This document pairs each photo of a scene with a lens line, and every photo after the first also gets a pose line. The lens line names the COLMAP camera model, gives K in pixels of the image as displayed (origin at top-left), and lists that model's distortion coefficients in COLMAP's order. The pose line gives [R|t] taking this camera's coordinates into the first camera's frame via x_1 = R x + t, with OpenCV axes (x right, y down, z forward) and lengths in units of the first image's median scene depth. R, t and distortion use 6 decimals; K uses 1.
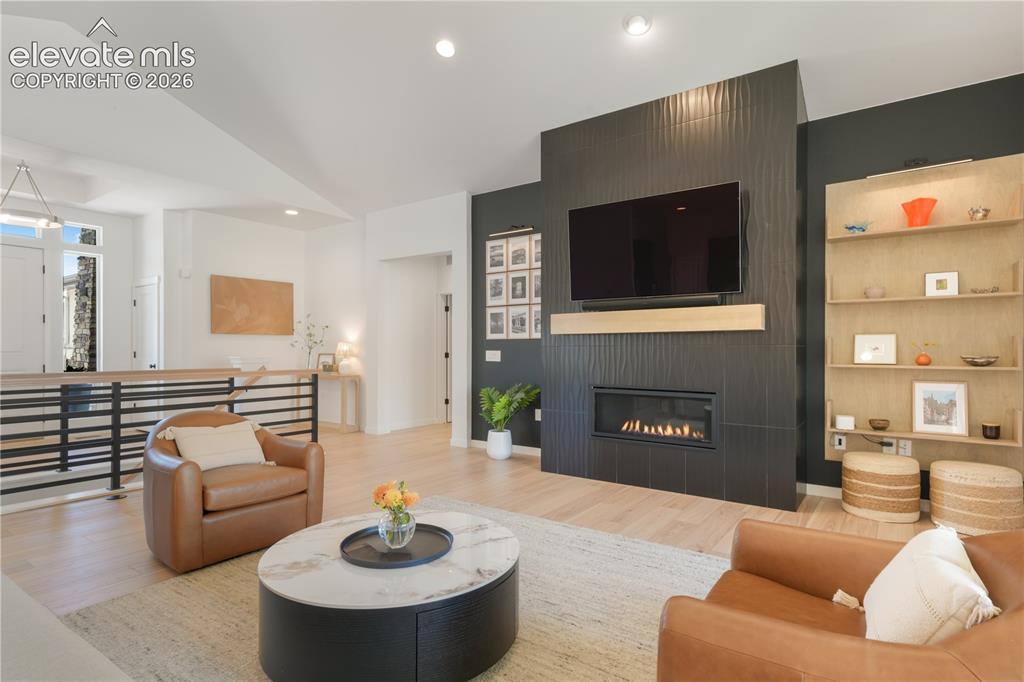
lens RADIAL K [[545.6, 0, 512.0], [0, 545.6, 352.2], [0, 0, 1]] dist [0.049026, 0.000099]
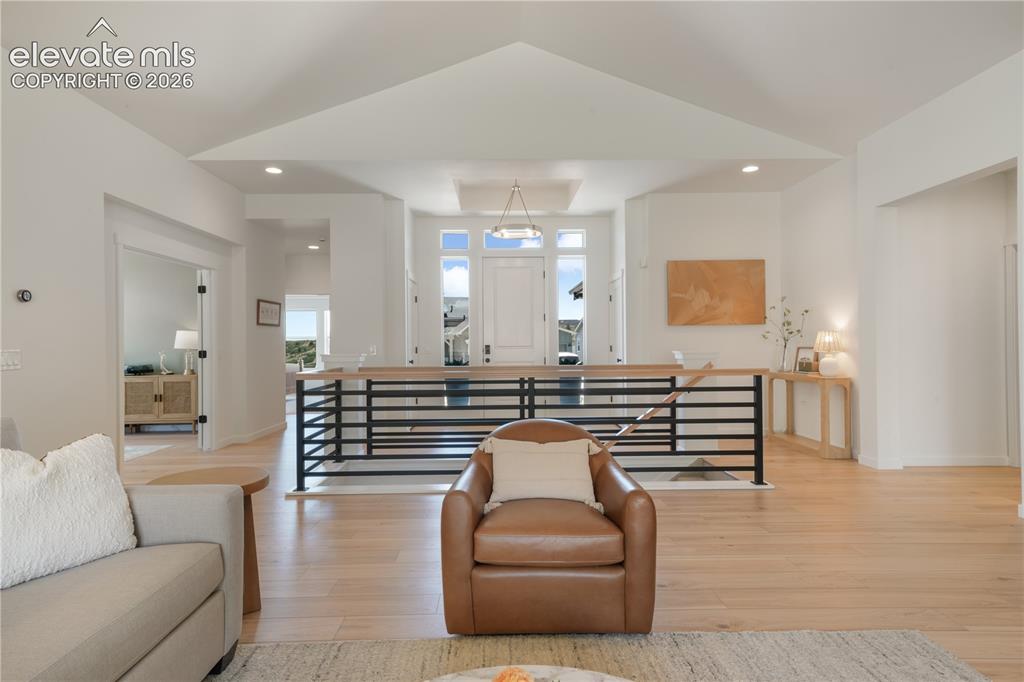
lens RADIAL K [[563.5, 0, 512.0], [0, 563.5, 341.0], [0, 0, 1]] dist [-0.001614, 0.018872]
pose [[0.606572, -0.013385, -0.794916, 0.032956], [0.006878, 0.999909, -0.011588, 0.000264], [0.794999, 0.001561, 0.606609, 0.238129]]
